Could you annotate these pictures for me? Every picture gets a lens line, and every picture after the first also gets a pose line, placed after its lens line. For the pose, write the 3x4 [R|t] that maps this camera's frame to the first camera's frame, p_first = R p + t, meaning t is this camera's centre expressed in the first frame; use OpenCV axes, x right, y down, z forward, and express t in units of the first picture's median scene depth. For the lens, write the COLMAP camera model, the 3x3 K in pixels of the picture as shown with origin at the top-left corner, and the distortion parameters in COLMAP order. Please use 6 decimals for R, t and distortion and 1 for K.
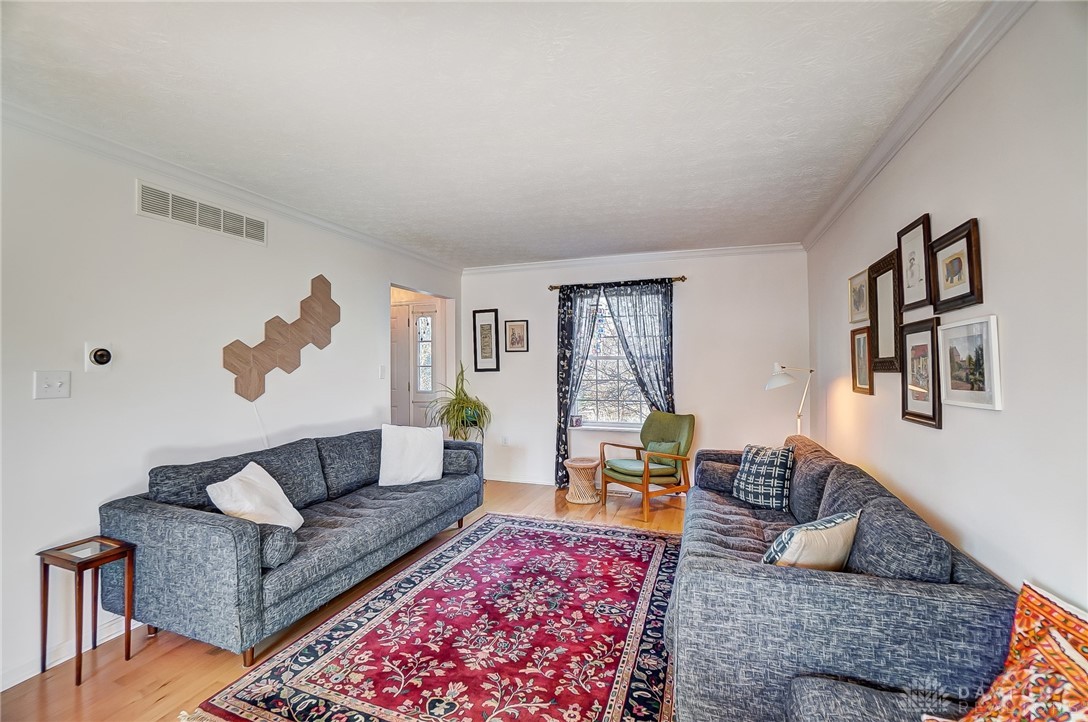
lens RADIAL K [[486.6, 0, 537.3], [0, 486.6, 359.2], [0, 0, 1]] dist [-0.061959, 0.021367]
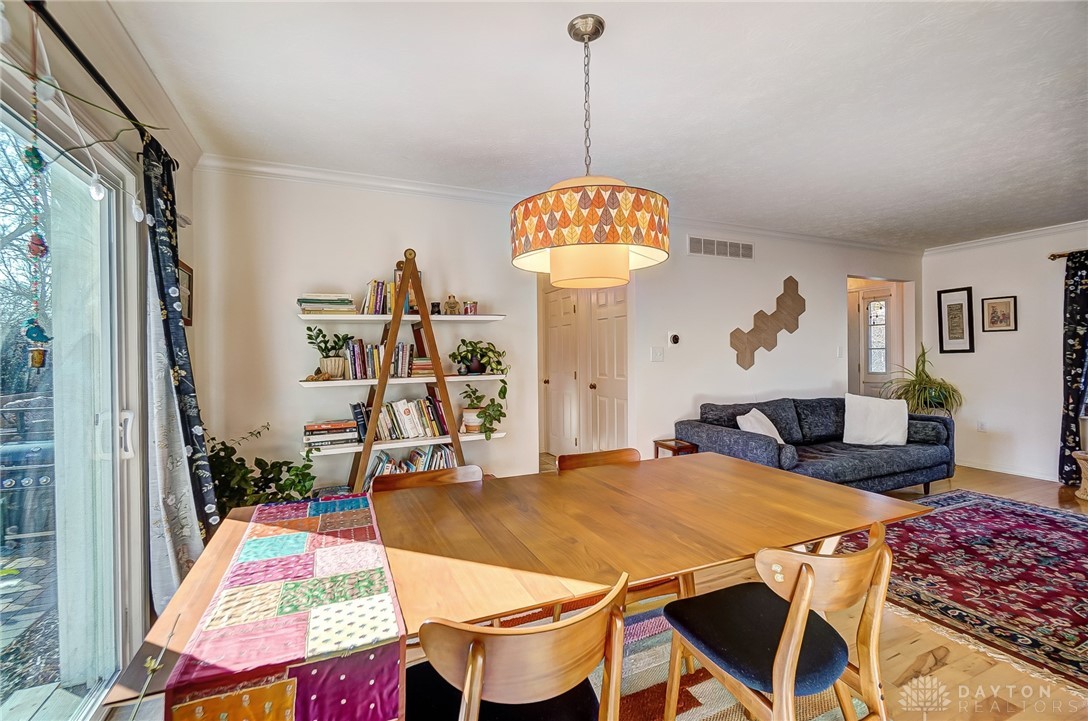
lens RADIAL K [[477.1, 0, 538.4], [0, 477.1, 357.1], [0, 0, 1]] dist [0.000035, -0.001554]
pose [[0.688890, 0.001686, -0.724864, 0.016930], [0.009833, 0.999884, 0.011671, 0.022633], [0.724799, -0.015168, 0.688793, -0.399495]]
